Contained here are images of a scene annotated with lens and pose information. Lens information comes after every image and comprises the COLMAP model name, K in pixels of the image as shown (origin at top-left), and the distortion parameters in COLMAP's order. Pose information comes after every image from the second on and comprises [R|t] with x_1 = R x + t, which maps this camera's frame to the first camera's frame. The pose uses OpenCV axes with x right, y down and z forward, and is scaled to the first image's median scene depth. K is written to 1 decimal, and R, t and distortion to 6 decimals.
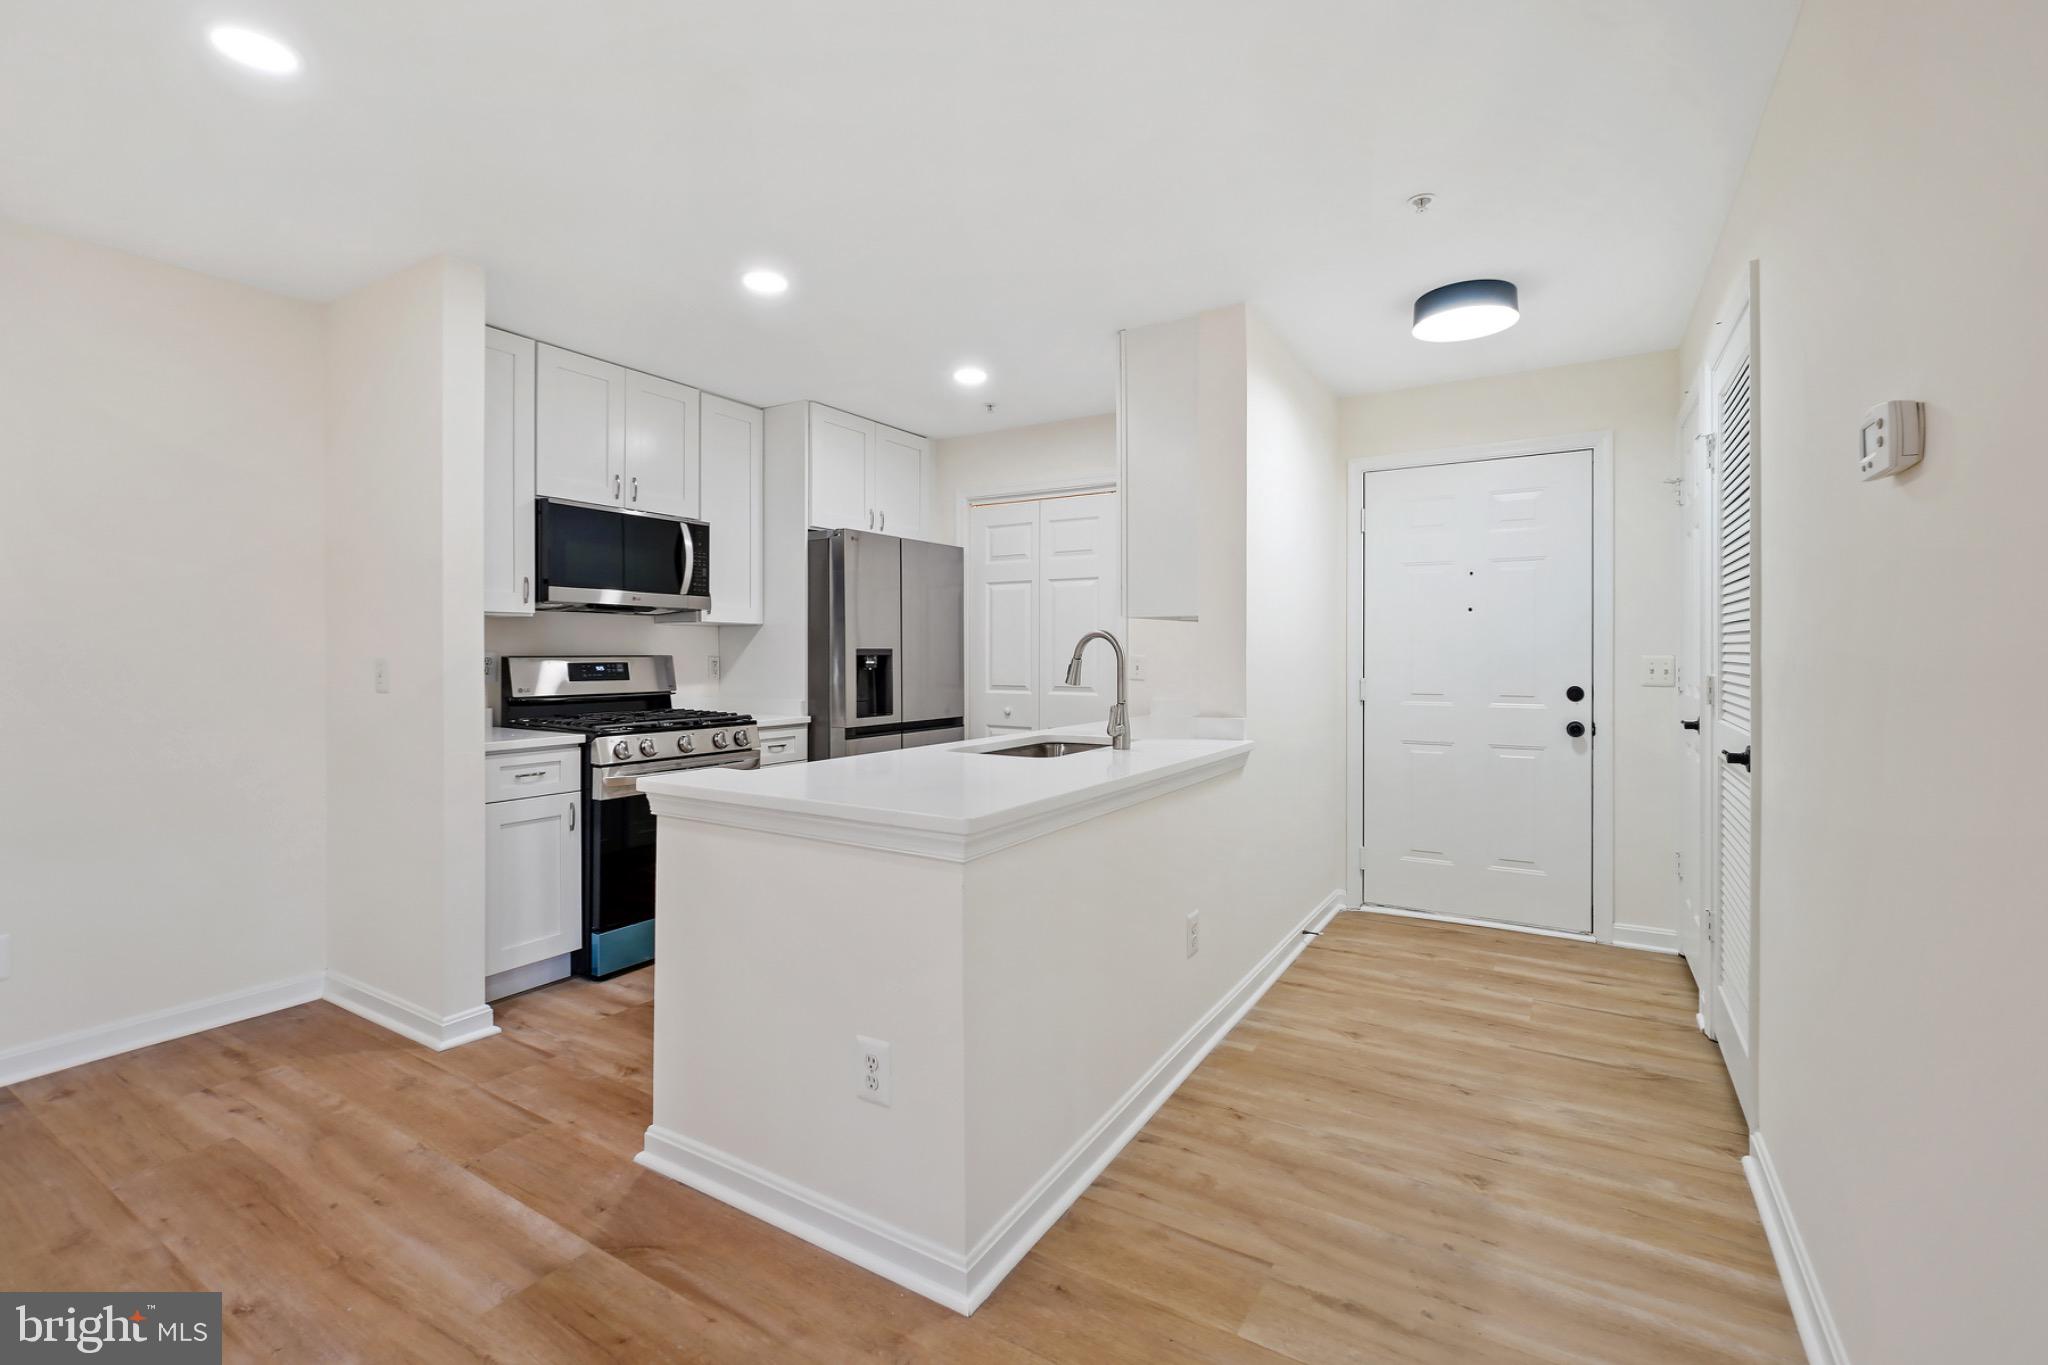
lens RADIAL K [[900.0, 0, 1020.4], [0, 900.0, 657.1], [0, 0, 1]] dist [-0.010686, 0.005439]
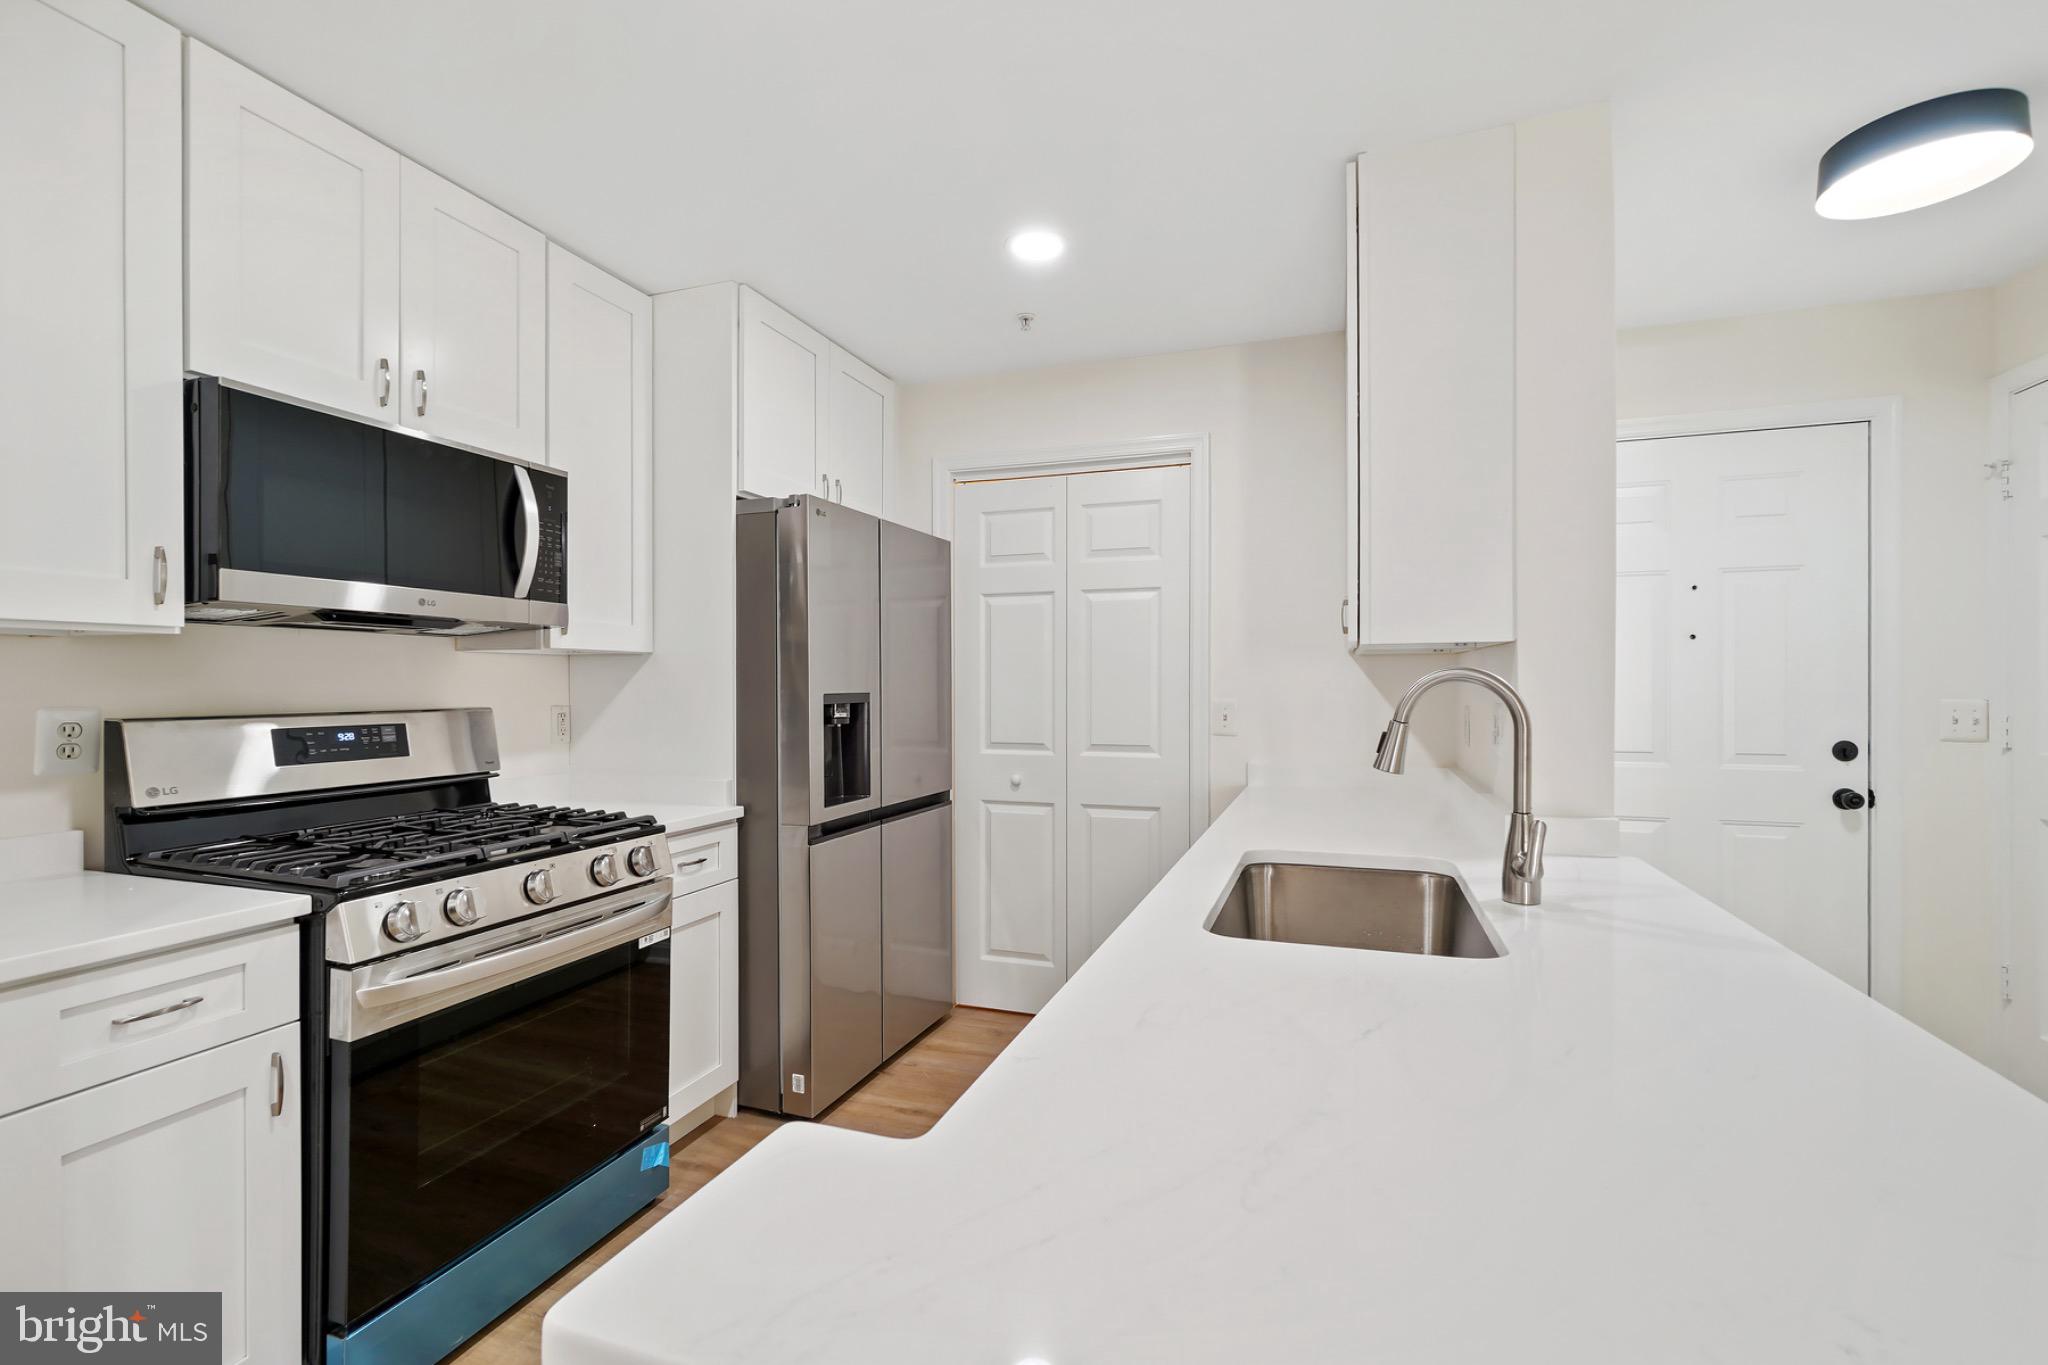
lens RADIAL K [[900.0, 0, 1027.4], [0, 900.0, 685.9], [0, 0, 1]] dist [-0.010686, 0.005439]
pose [[0.976714, -0.003878, 0.214510, -0.229822], [0.004192, 0.999991, -0.001007, -0.017366], [-0.214504, 0.001883, 0.976721, 0.484368]]
